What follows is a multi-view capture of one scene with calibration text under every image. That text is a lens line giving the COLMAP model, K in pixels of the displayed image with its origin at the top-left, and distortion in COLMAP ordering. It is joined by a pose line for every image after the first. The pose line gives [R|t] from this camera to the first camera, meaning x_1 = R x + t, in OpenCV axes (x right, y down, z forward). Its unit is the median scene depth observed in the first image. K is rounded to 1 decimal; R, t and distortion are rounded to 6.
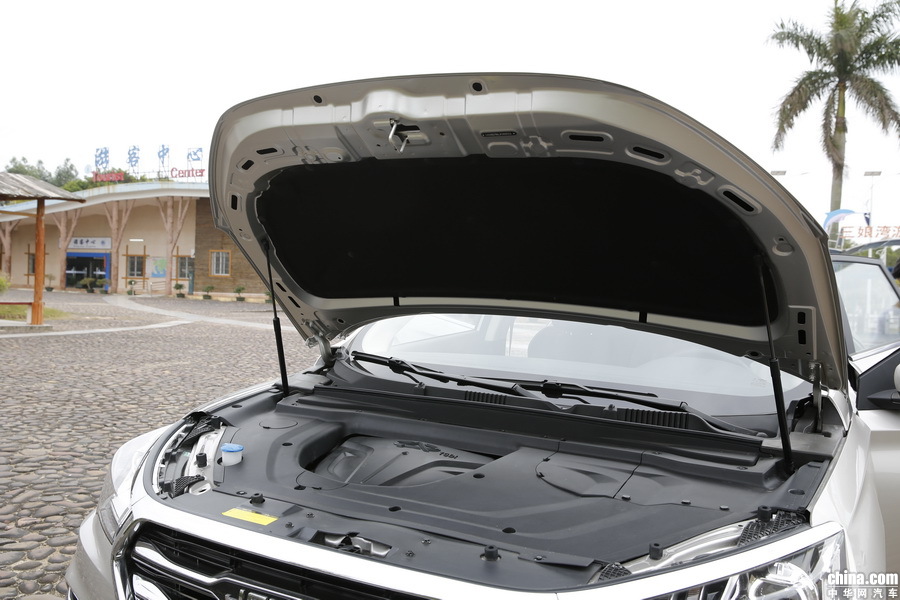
lens RADIAL K [[852.5, 0, 450.0], [0, 852.5, 299.7], [0, 0, 1]] dist [-0.051539, 0.000000]
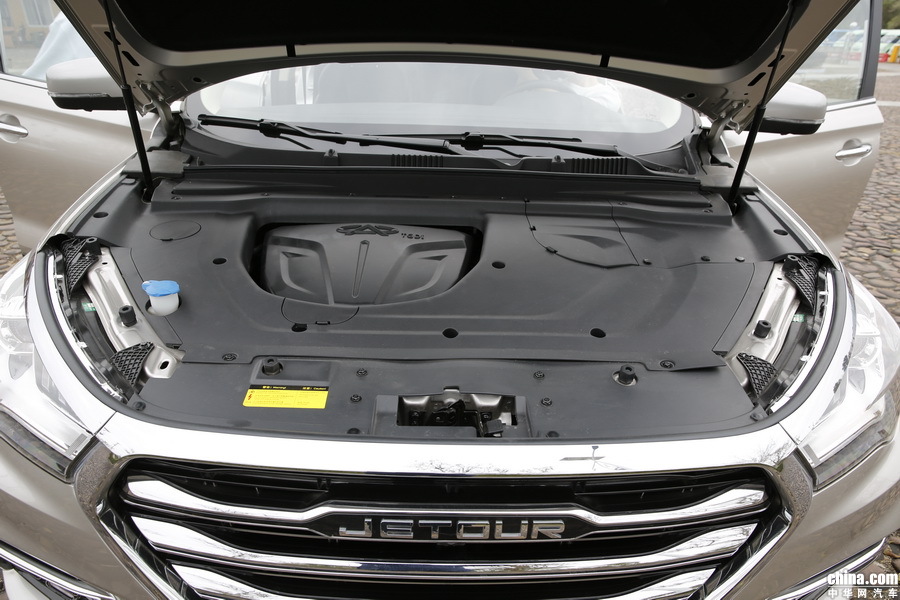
lens RADIAL K [[625.1, 0, 449.0], [0, 625.1, 303.1], [0, 0, 1]] dist [-0.081877, 0.005721]
pose [[0.865594, -0.228939, 0.445347, -0.251480], [0.019575, 0.904156, 0.426753, -0.026941], [-0.500364, -0.360677, 0.787114, 0.415259]]
